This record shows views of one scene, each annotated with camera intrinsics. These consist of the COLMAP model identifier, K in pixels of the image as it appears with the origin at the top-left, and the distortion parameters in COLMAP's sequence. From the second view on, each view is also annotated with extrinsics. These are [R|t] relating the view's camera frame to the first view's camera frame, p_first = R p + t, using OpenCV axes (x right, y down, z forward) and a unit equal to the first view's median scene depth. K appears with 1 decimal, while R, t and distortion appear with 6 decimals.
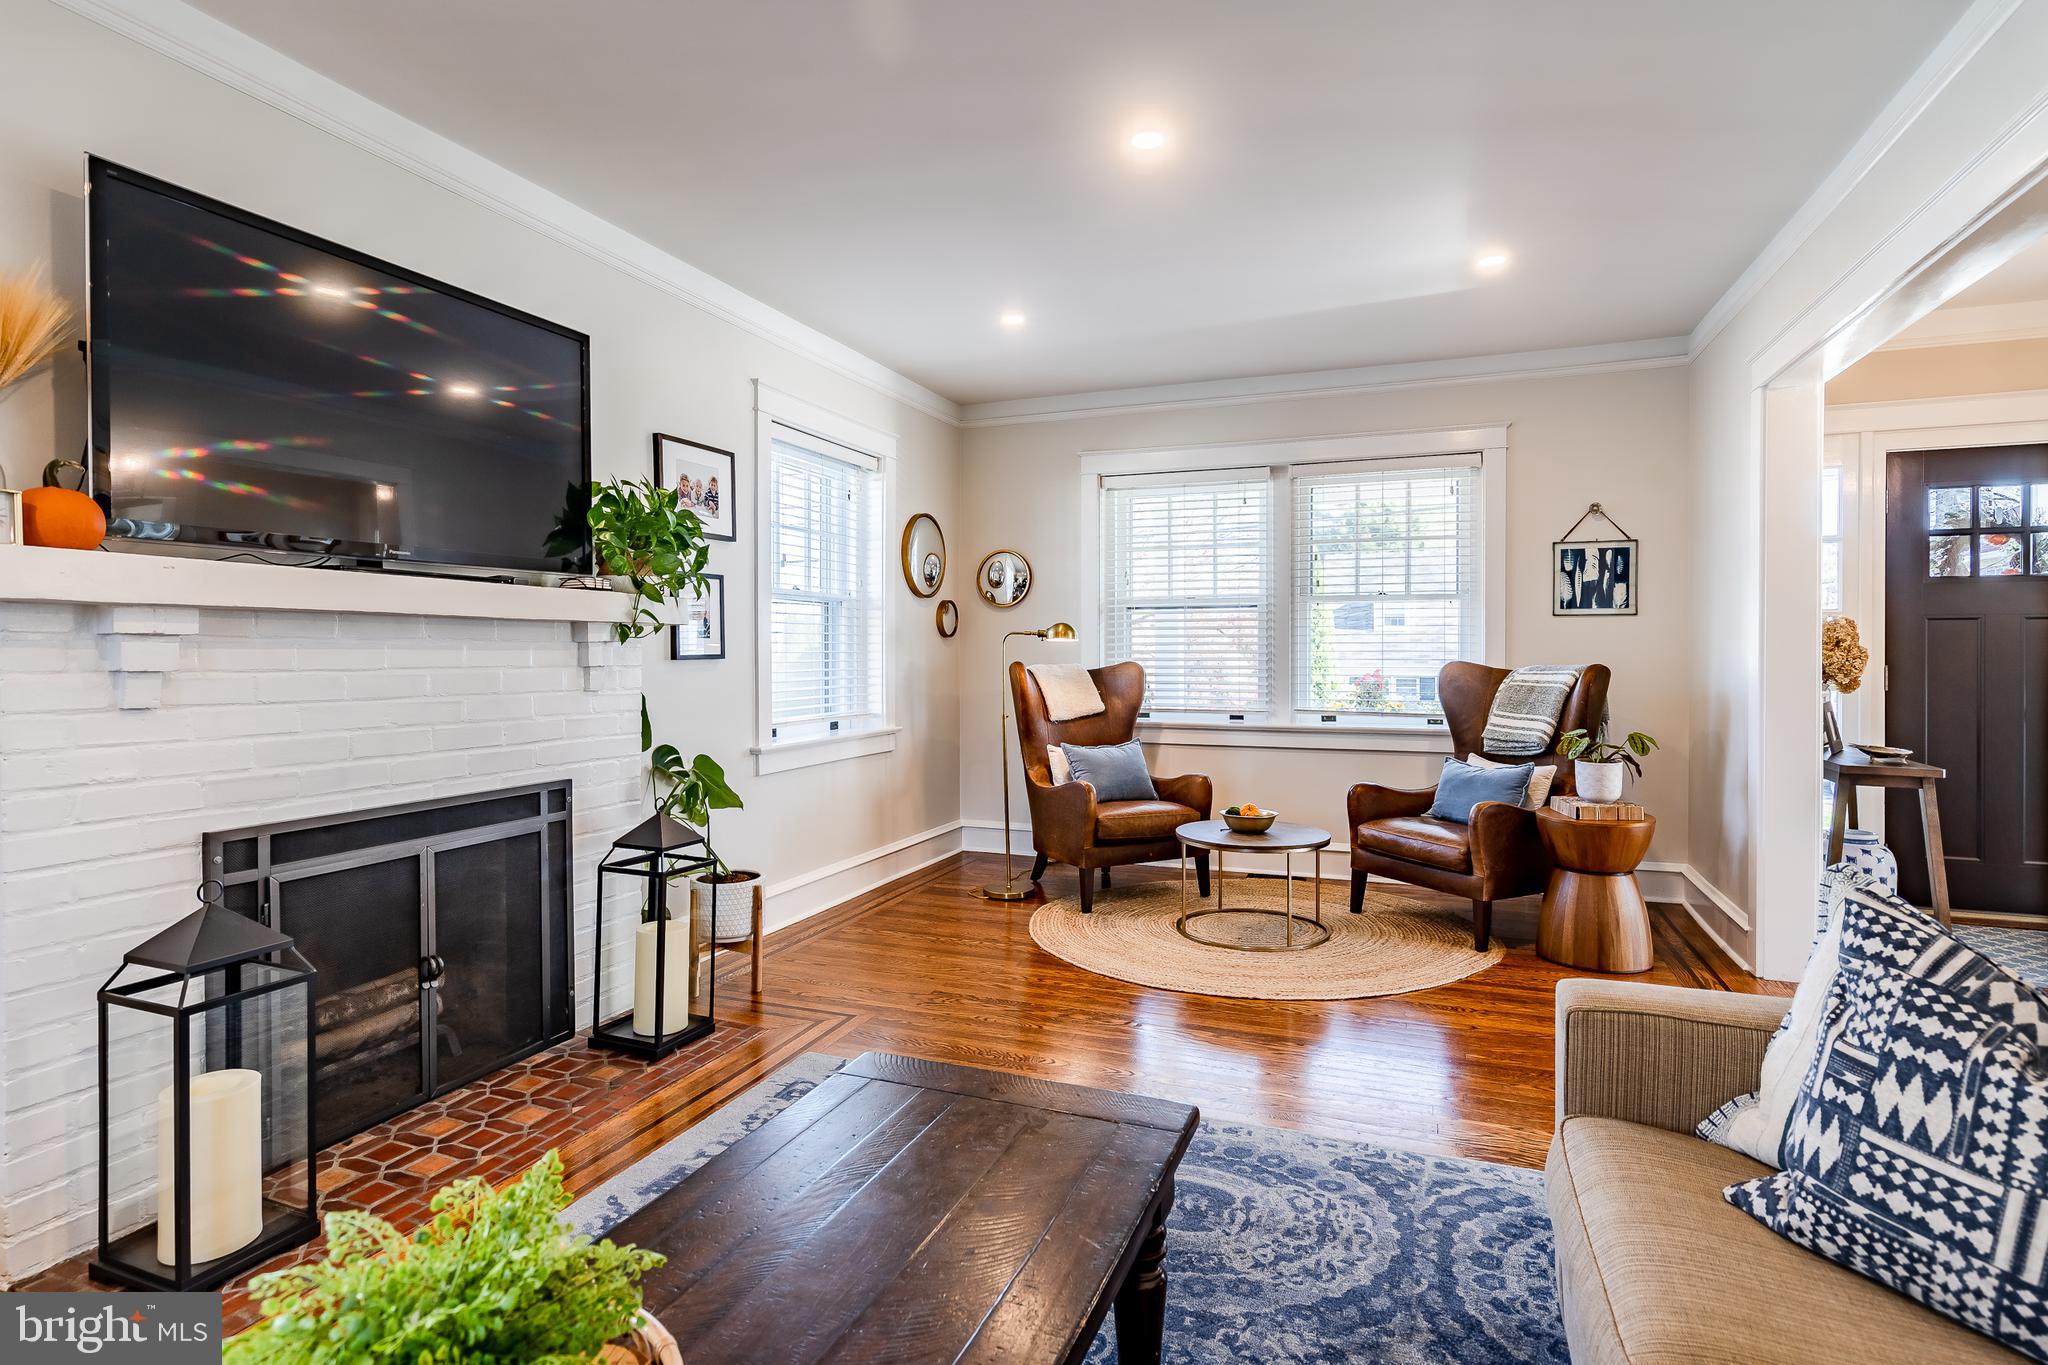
lens RADIAL K [[1026.4, 0, 1020.0], [0, 1026.4, 658.8], [0, 0, 1]] dist [0.032204, 0.000092]
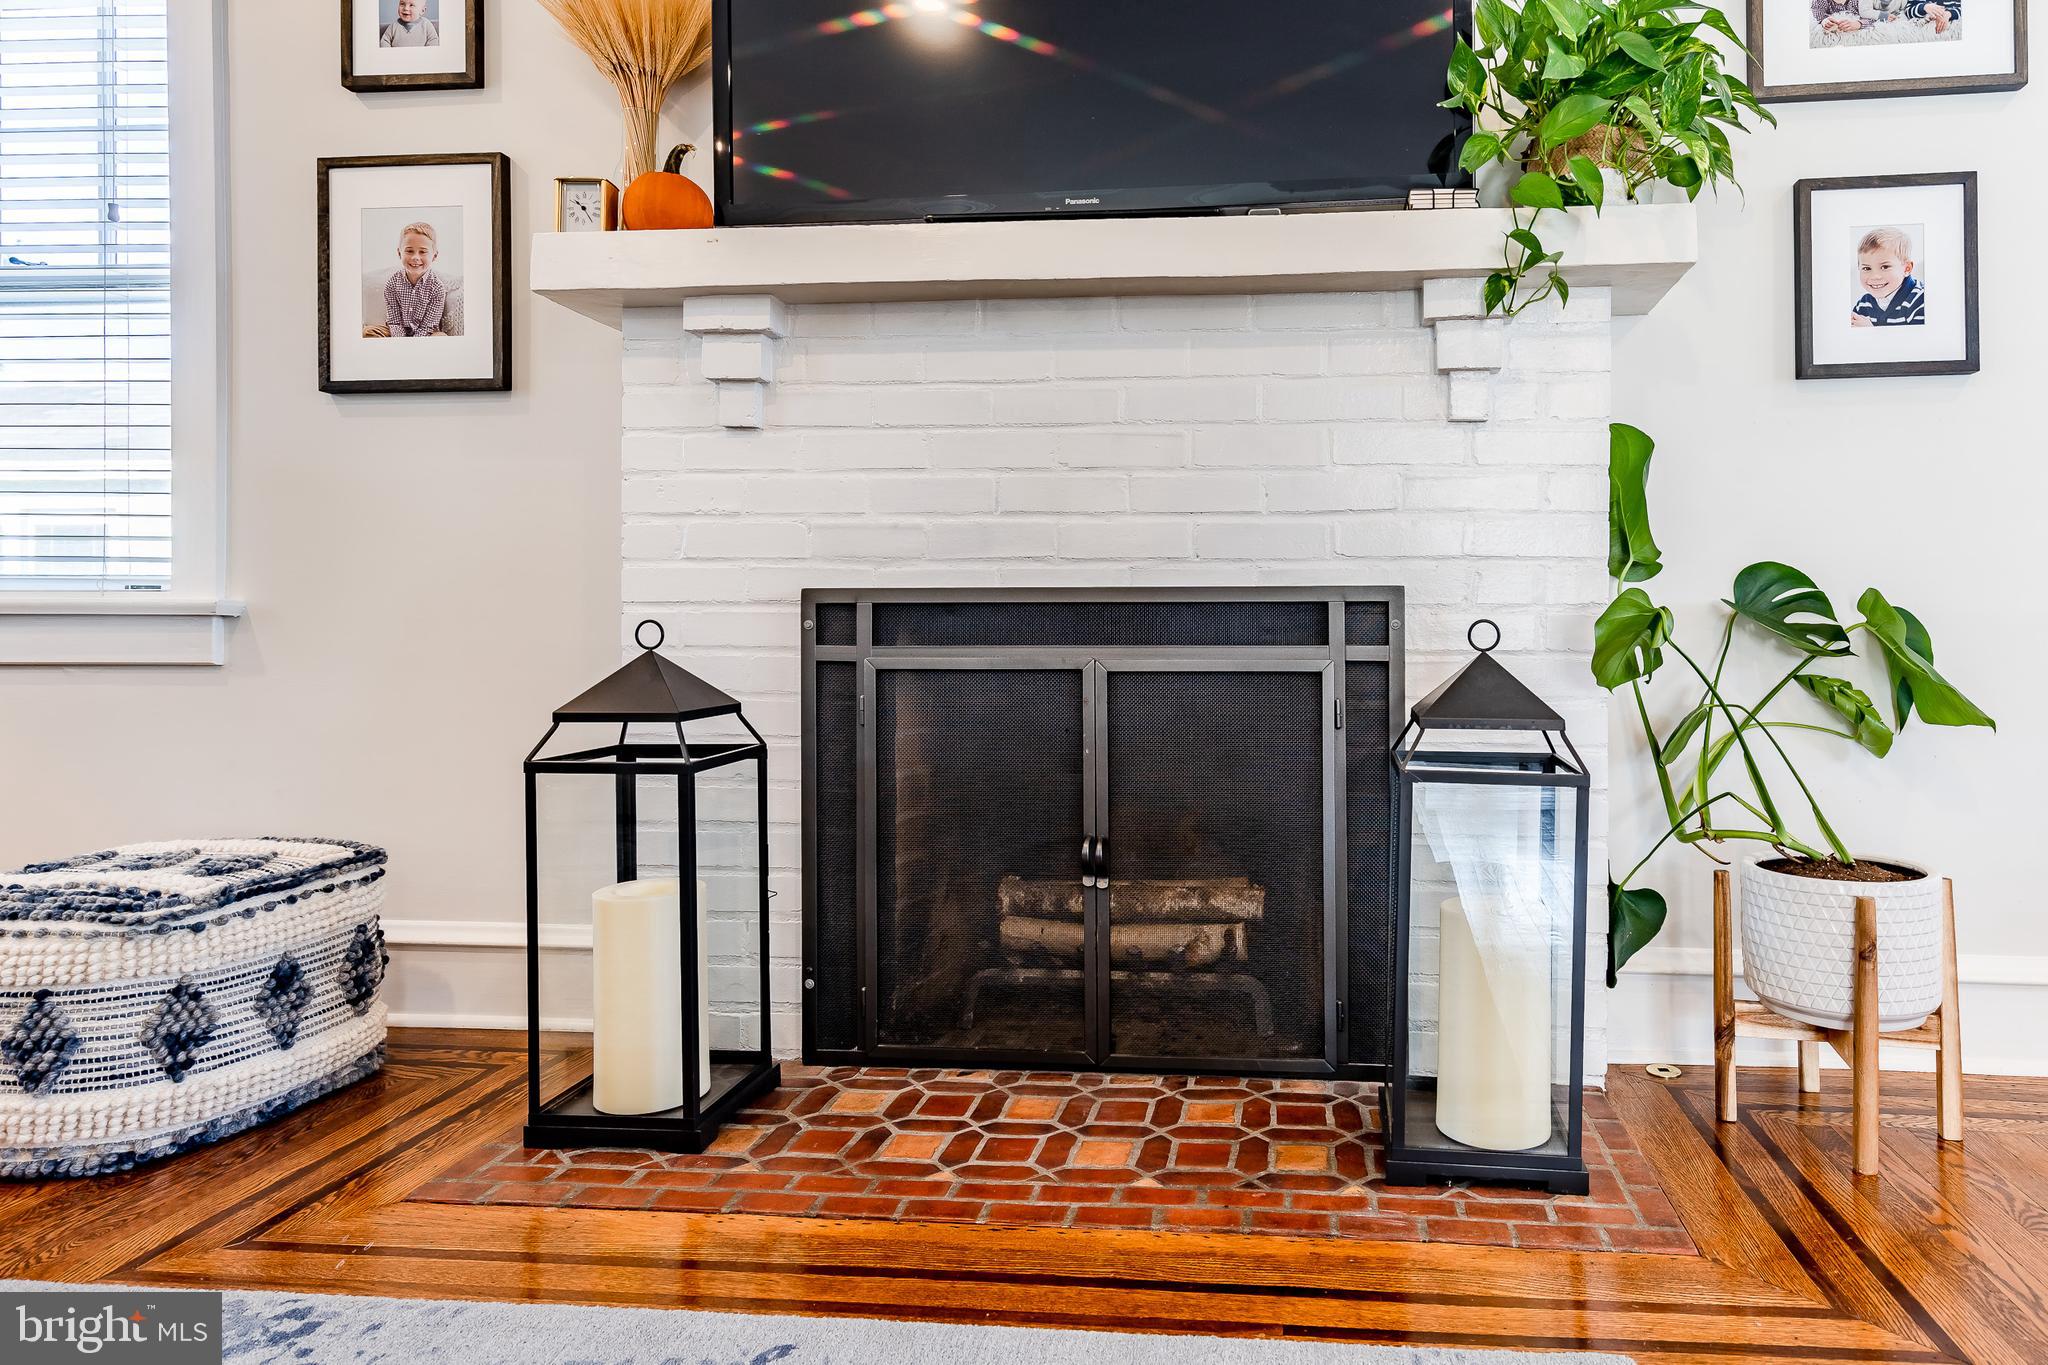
lens RADIAL K [[1259.5, 0, 1089.4], [0, 1259.5, 608.0], [0, 0, 1]] dist [0.024955, -0.000037]
pose [[0.295578, -0.003621, -0.955312, 0.150393], [-0.004715, 0.999975, -0.005249, 0.153798], [0.955307, 0.006056, 0.295554, 0.772872]]
